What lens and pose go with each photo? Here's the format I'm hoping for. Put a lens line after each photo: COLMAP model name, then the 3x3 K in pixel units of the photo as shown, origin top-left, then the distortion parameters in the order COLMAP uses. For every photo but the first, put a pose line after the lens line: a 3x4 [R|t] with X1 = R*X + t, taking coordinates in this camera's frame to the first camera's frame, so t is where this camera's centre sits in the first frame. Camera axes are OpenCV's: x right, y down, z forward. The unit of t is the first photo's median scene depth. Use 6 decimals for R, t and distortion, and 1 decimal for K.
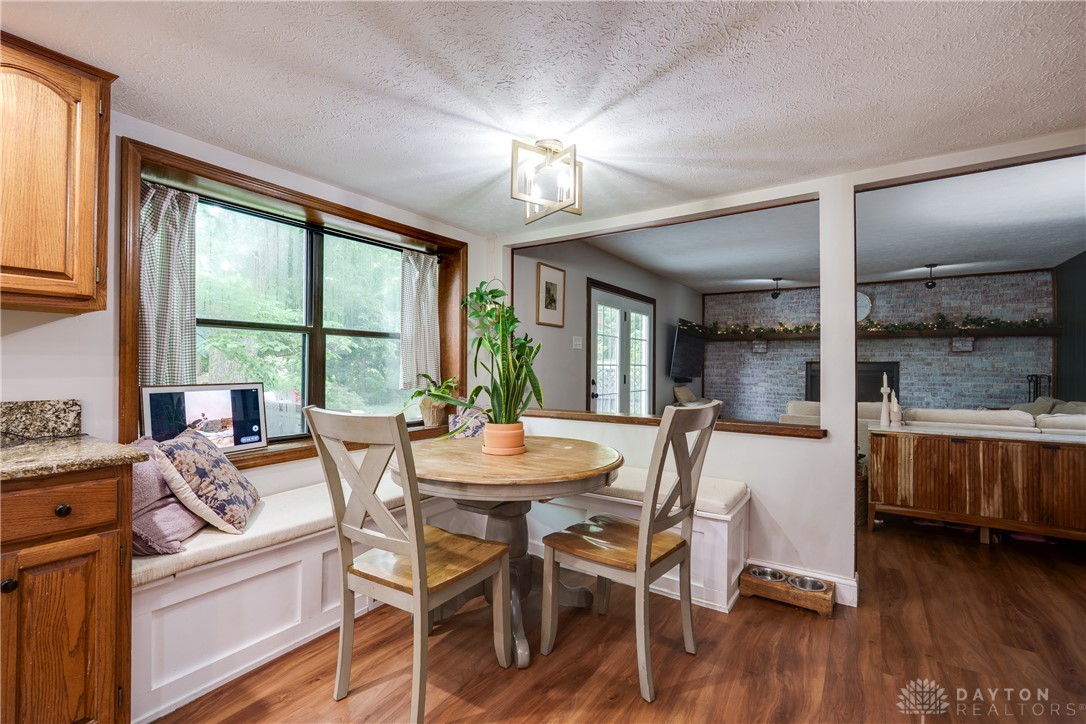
lens RADIAL K [[480.8, 0, 546.1], [0, 480.8, 363.4], [0, 0, 1]] dist [0.001766, 0.000056]
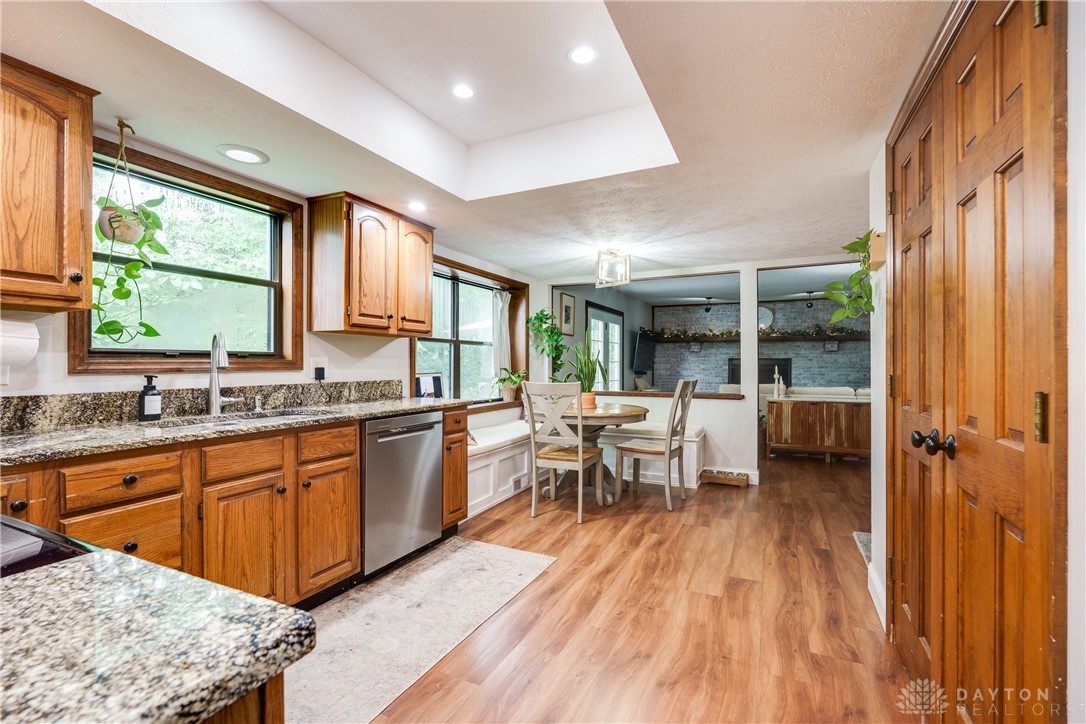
lens RADIAL K [[480.8, 0, 542.8], [0, 480.8, 362.3], [0, 0, 1]] dist [0.001766, 0.000056]
pose [[0.990707, -0.004407, 0.135946, -0.401379], [0.003740, 0.999980, 0.005165, -0.003950], [-0.135966, -0.004609, 0.990703, -0.672154]]
